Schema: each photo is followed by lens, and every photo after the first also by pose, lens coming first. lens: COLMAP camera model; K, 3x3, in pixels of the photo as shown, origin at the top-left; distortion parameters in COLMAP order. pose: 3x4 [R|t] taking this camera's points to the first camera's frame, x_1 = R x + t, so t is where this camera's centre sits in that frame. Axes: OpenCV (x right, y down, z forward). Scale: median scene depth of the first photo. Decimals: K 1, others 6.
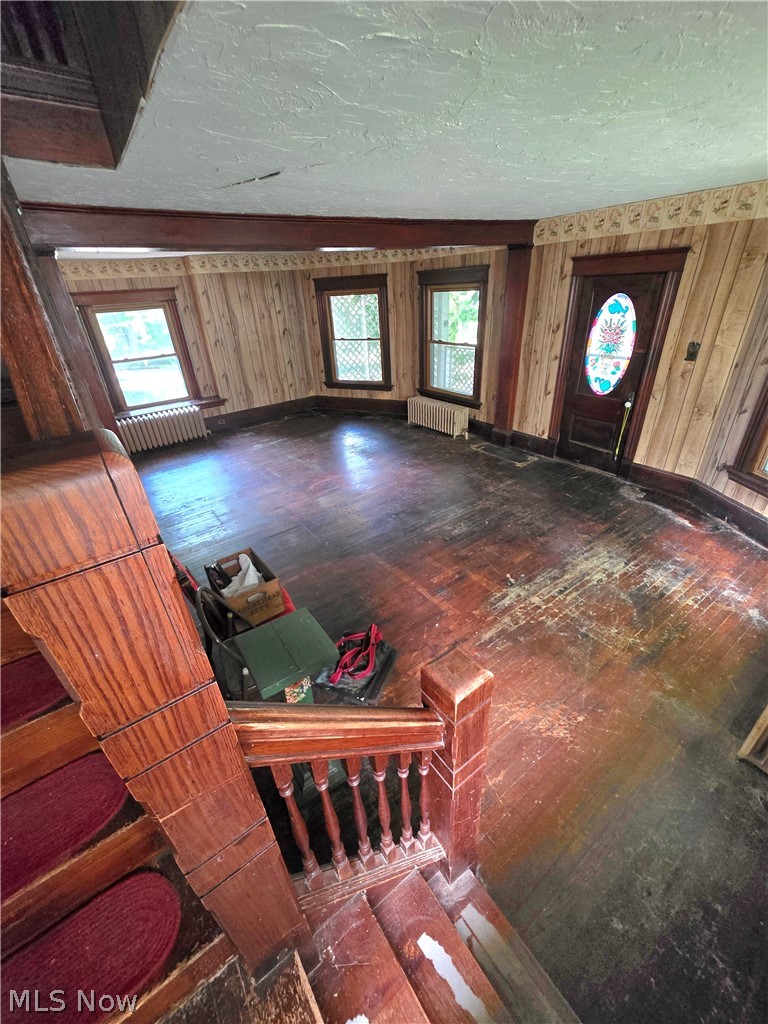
lens RADIAL K [[409.9, 0, 382.5], [0, 409.9, 516.2], [0, 0, 1]] dist [-0.002069, 0.000307]
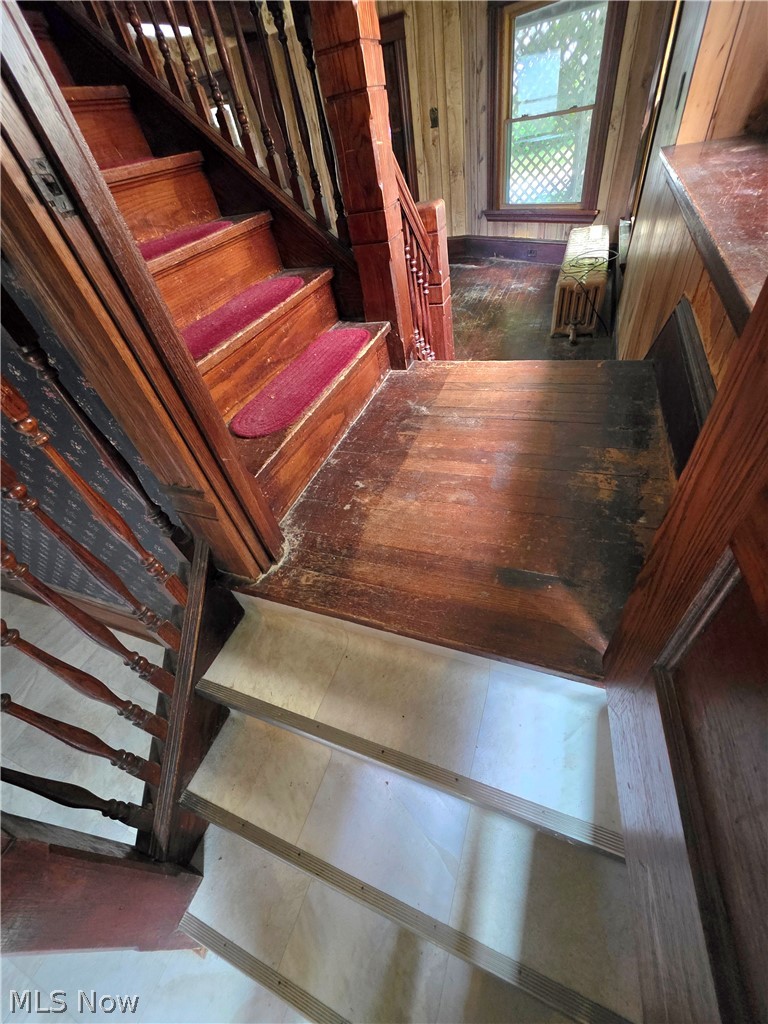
lens RADIAL K [[409.9, 0, 382.4], [0, 409.9, 511.2], [0, 0, 1]] dist [-0.002069, 0.000307]
pose [[0.832738, -0.441543, 0.334046, -0.285733], [0.368992, 0.892404, 0.259730, 0.258426], [-0.412786, -0.093027, 0.906065, -0.150719]]
